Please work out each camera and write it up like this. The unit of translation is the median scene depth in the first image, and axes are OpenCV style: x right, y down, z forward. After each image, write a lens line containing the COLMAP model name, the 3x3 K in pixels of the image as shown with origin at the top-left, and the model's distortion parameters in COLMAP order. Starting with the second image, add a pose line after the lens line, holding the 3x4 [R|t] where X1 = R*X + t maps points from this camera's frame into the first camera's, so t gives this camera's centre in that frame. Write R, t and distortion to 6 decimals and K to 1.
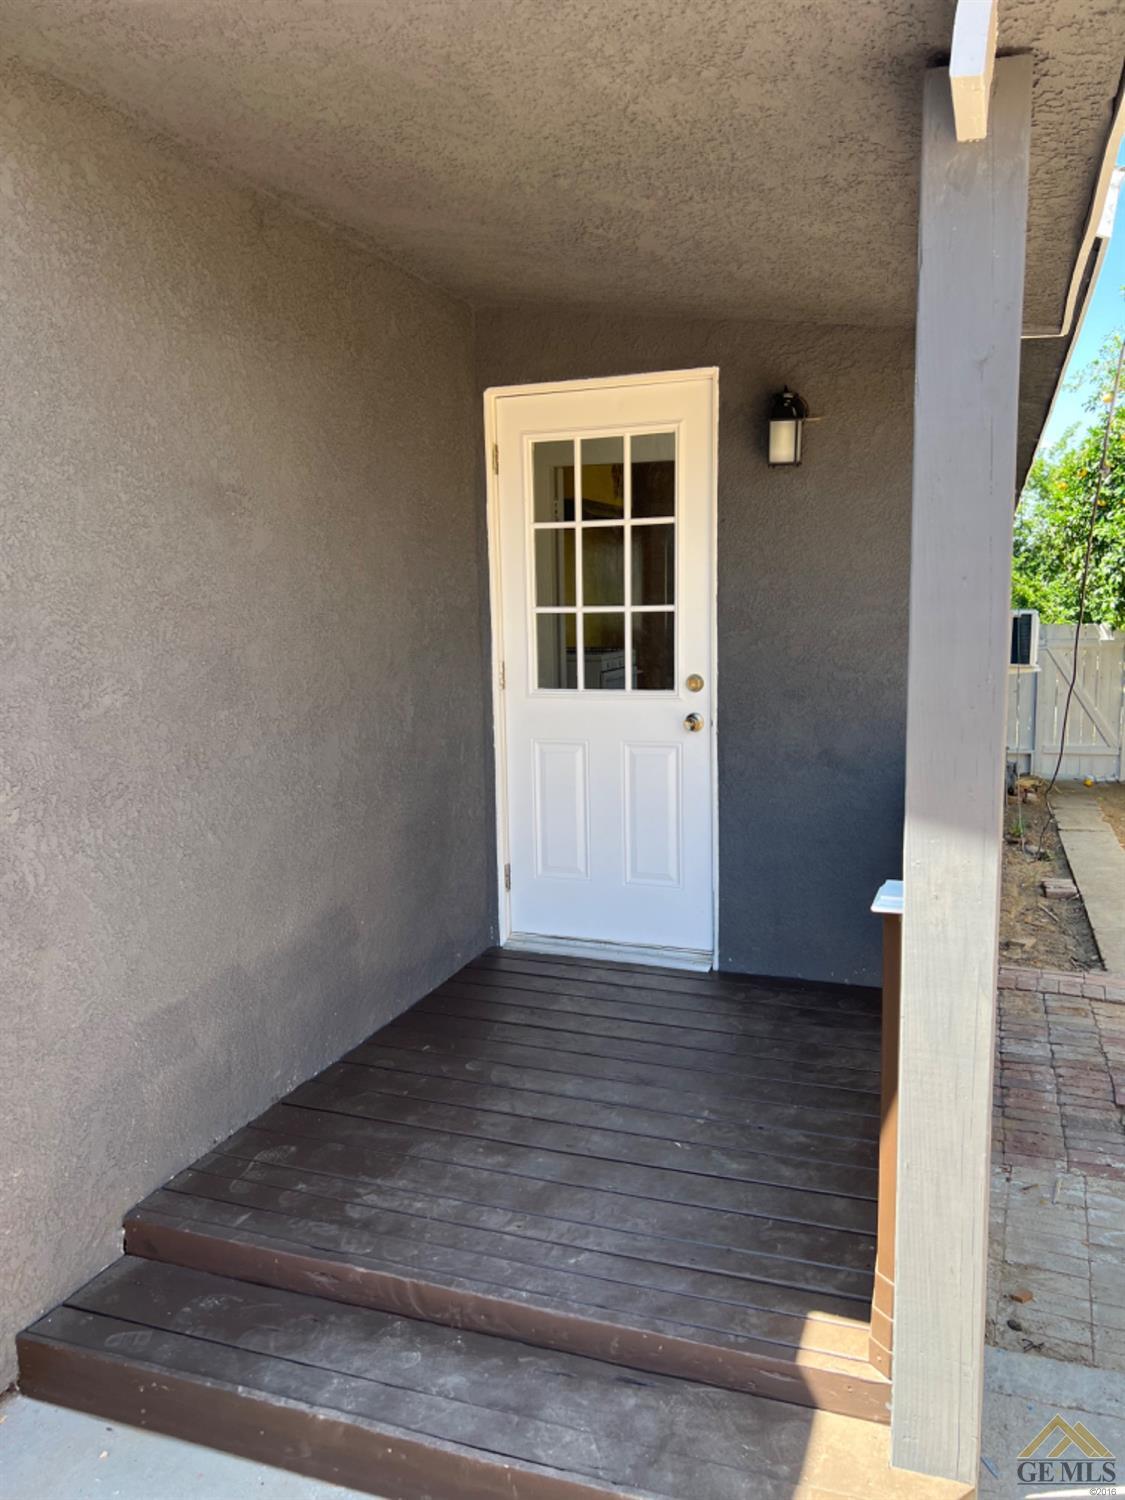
lens RADIAL K [[1125.0, 0, 563.1], [0, 1125.0, 737.8], [0, 0, 1]] dist [0.028514, -0.039849]
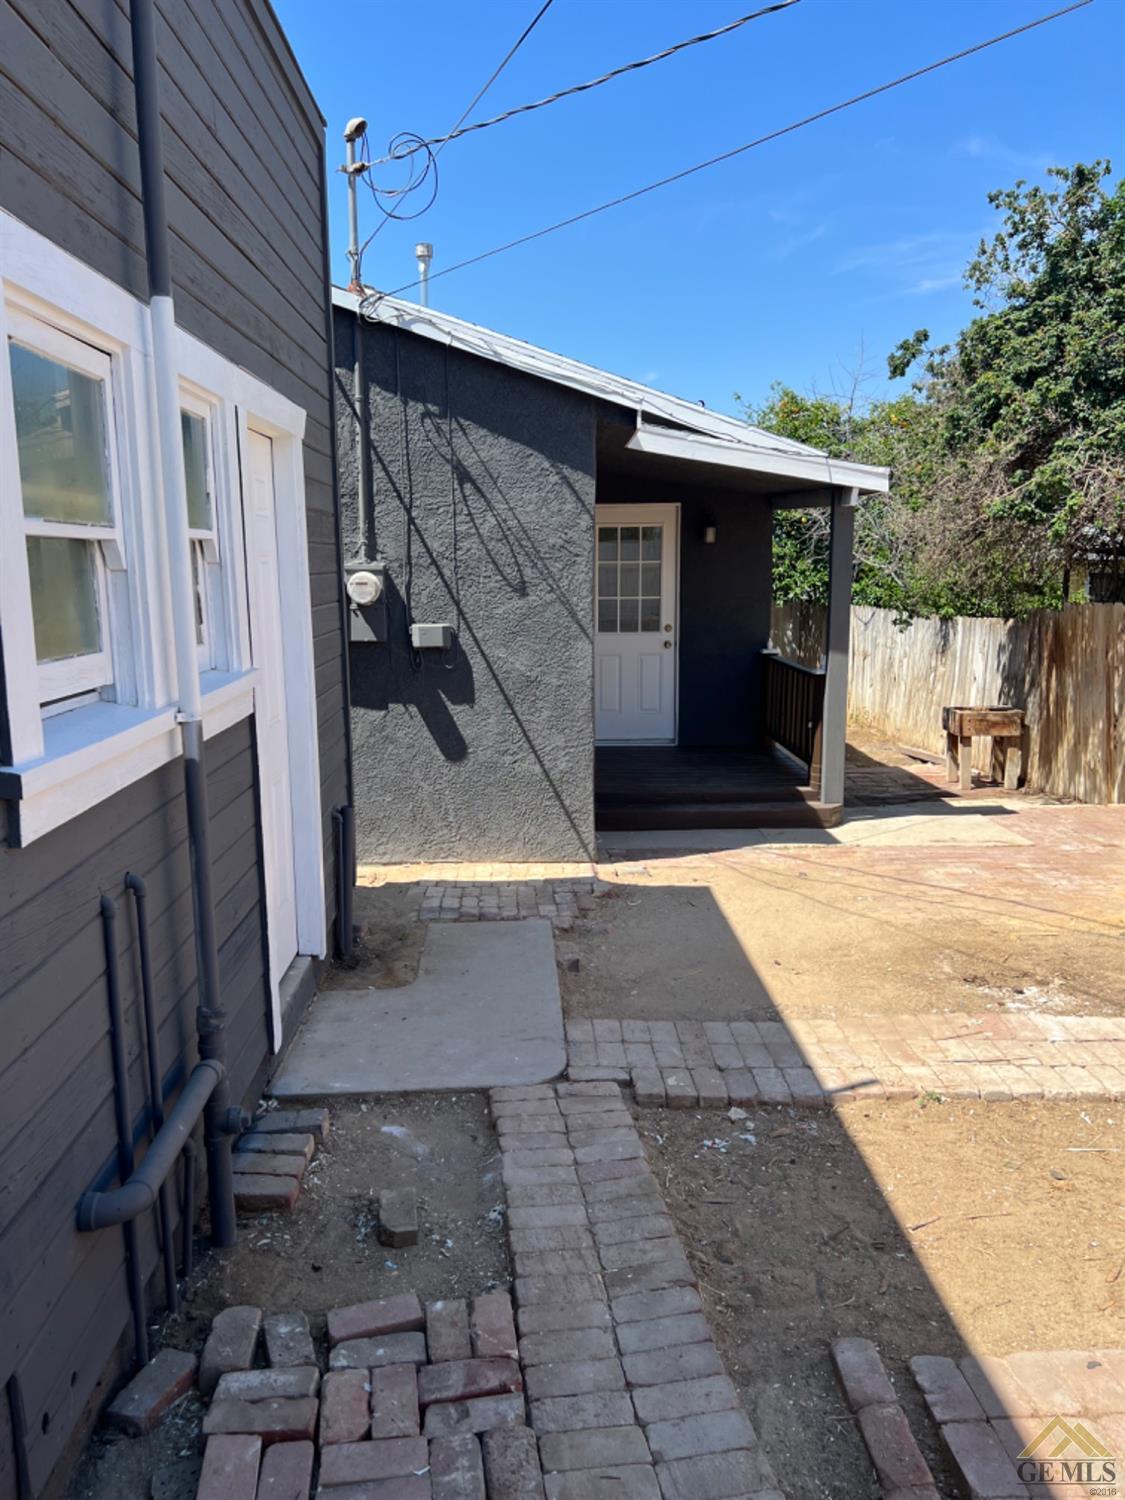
lens RADIAL K [[1125.0, 0, 552.3], [0, 1125.0, 750.2], [0, 0, 1]] dist [0.028514, -0.039849]
pose [[0.930762, -0.057621, 0.361057, -0.592438], [0.045583, 0.998087, 0.041778, 0.059214], [-0.362773, -0.022427, 0.931607, -0.697623]]
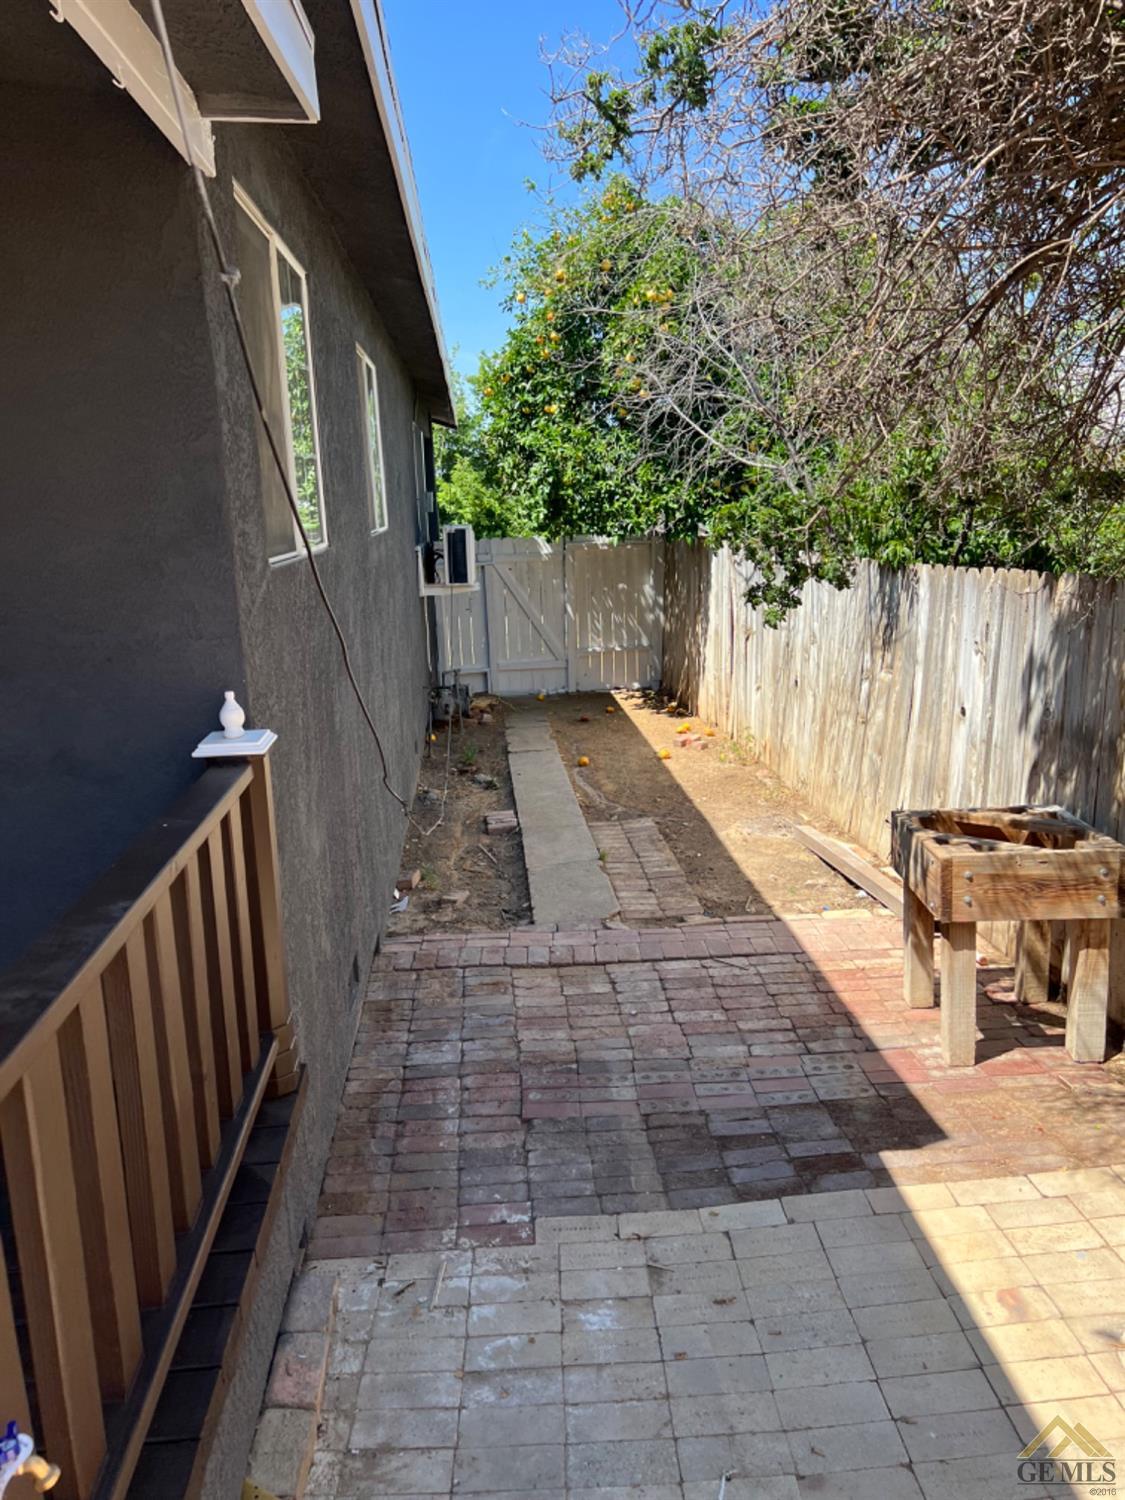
lens RADIAL K [[1125.0, 0, 557.8], [0, 1125.0, 749.4], [0, 0, 1]] dist [0.028514, -0.039849]
pose [[0.907984, -0.109221, 0.404519, 0.143894], [0.075952, 0.992338, 0.097451, -0.020744], [-0.412064, -0.057759, 0.909323, 0.169905]]
